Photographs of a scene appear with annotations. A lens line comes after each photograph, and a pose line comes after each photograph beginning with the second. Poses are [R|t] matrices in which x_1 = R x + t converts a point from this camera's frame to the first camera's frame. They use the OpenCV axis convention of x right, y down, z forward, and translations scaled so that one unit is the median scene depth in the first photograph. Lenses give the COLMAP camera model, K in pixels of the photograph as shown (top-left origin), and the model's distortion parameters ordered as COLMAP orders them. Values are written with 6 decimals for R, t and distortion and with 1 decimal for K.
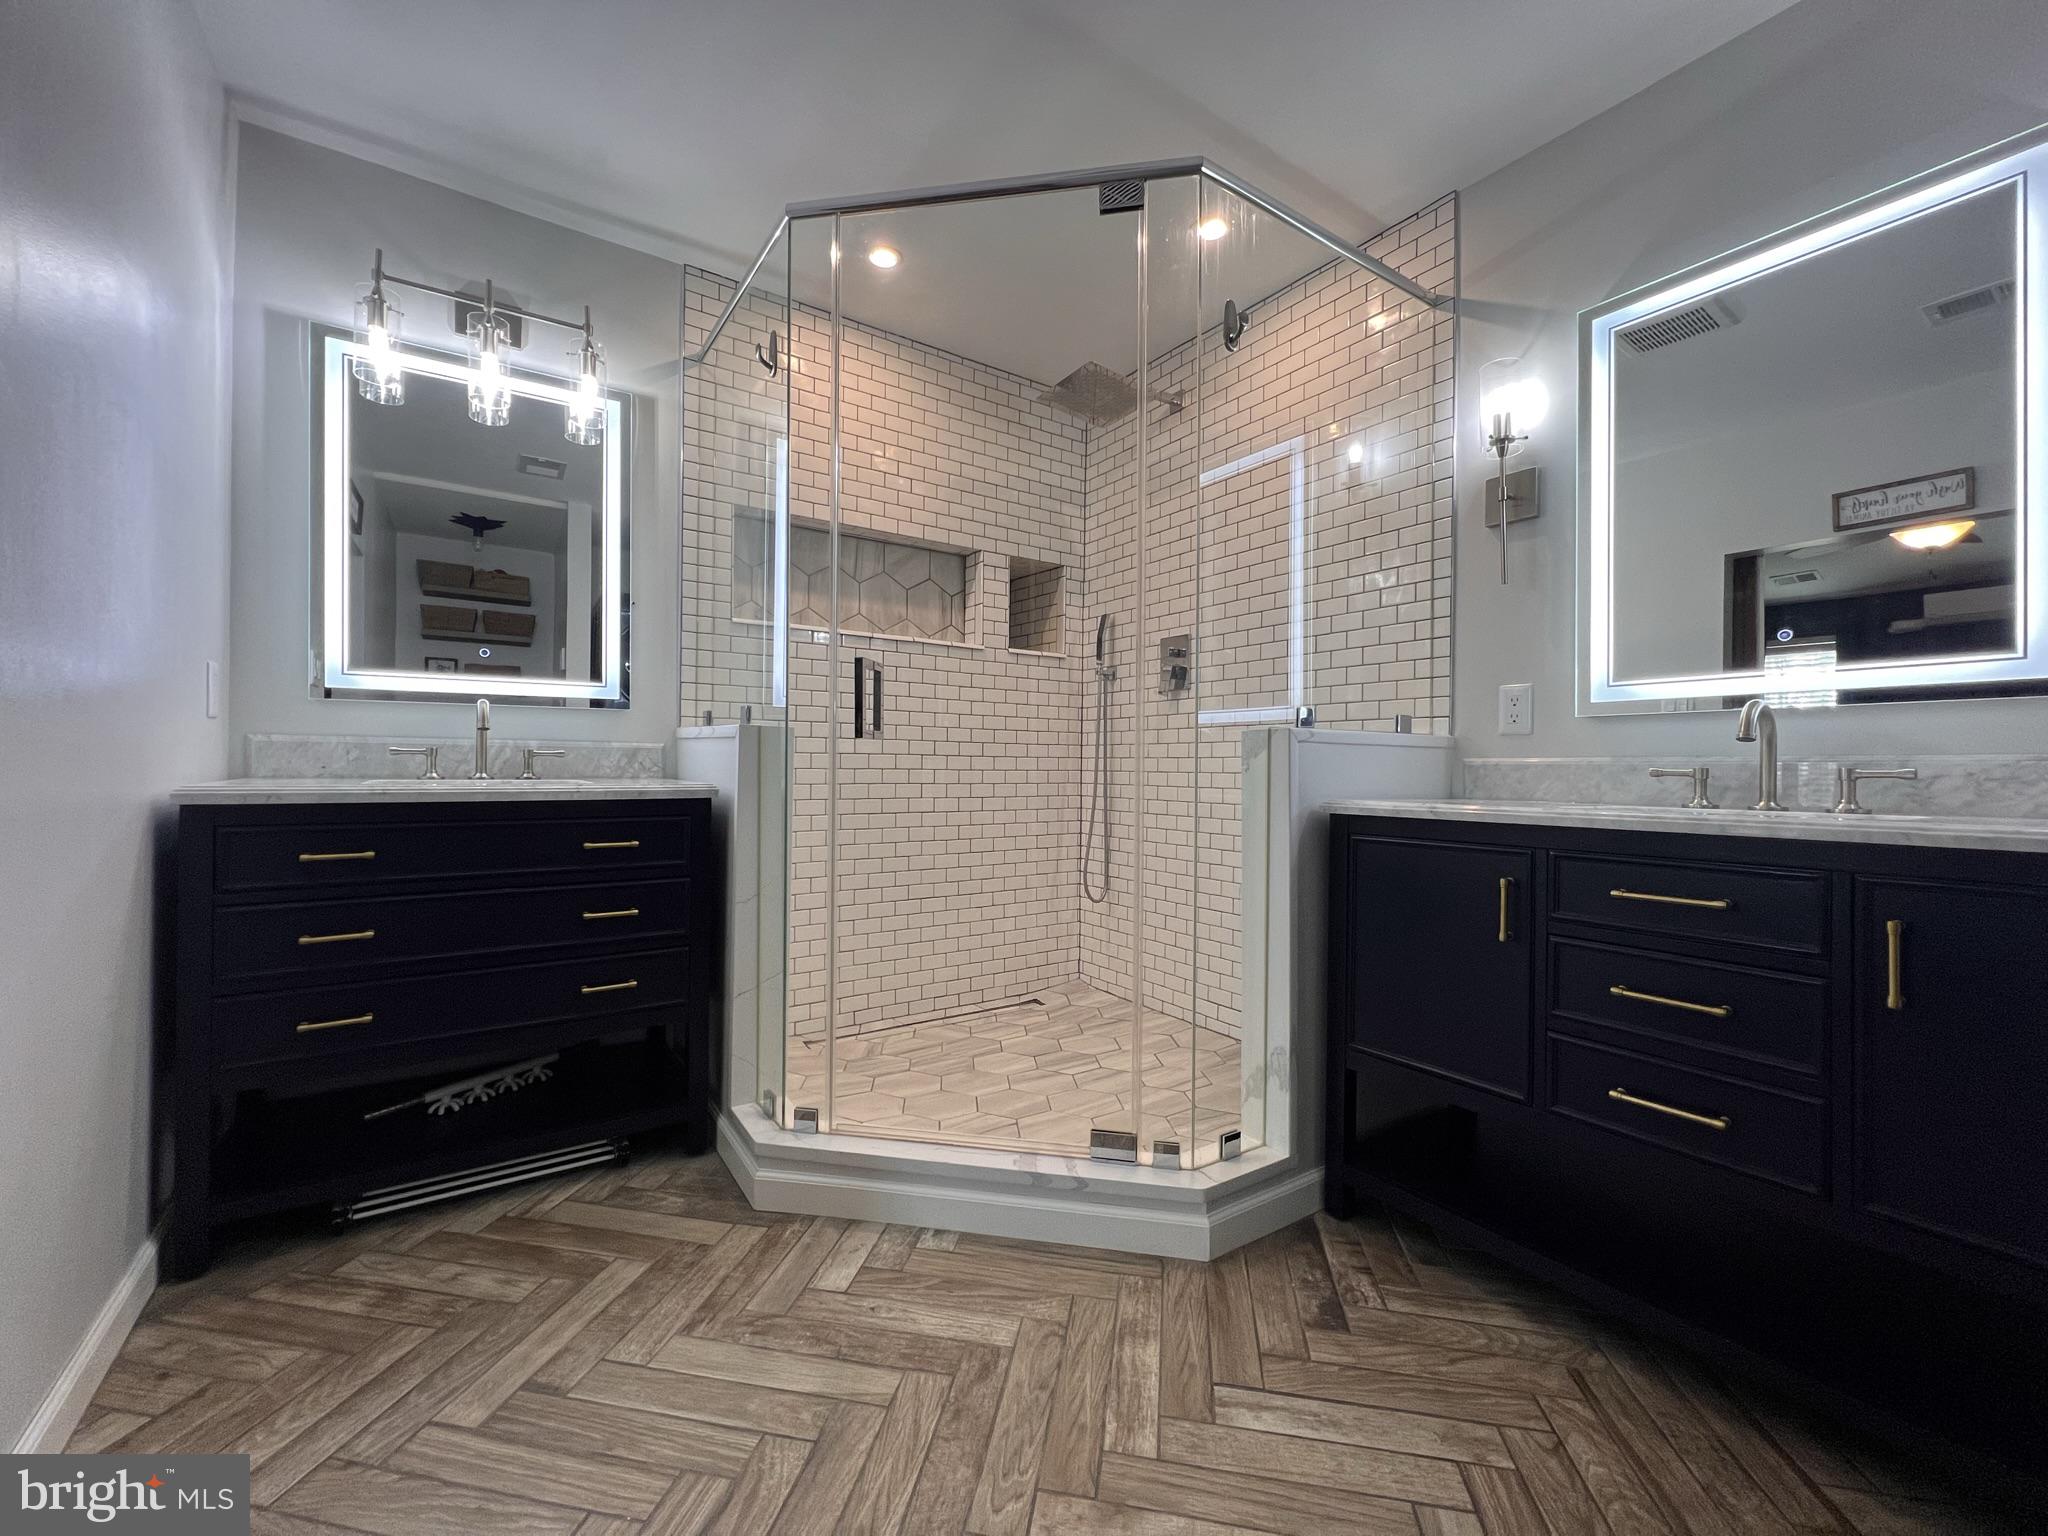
lens RADIAL K [[828.9, 0, 1022.0], [0, 828.9, 762.5], [0, 0, 1]] dist [0.000157, 0.000531]
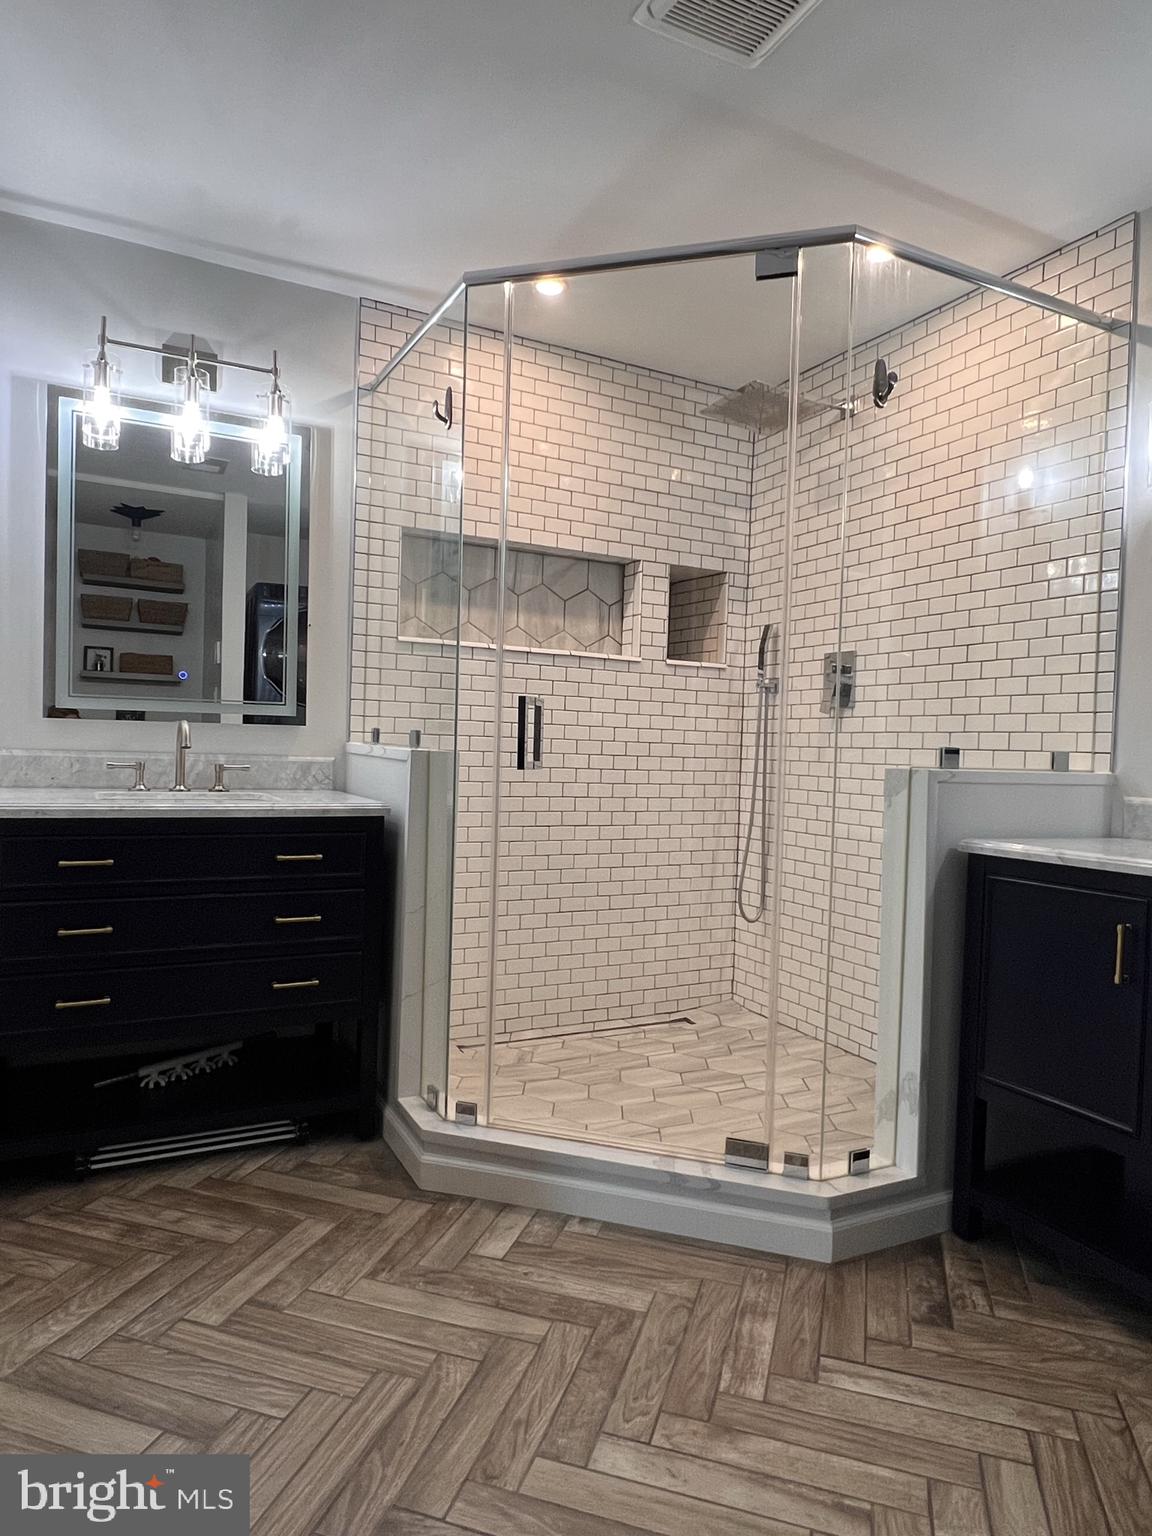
lens RADIAL K [[957.5, 0, 576.0], [0, 957.5, 768.0], [0, 0, 1]] dist [-0.000325, -0.002116]
pose [[0.992915, 0.023775, -0.116424, 0.020598], [-0.021109, 0.999487, 0.024080, -0.058067], [0.116936, -0.021452, 0.992908, -0.225210]]
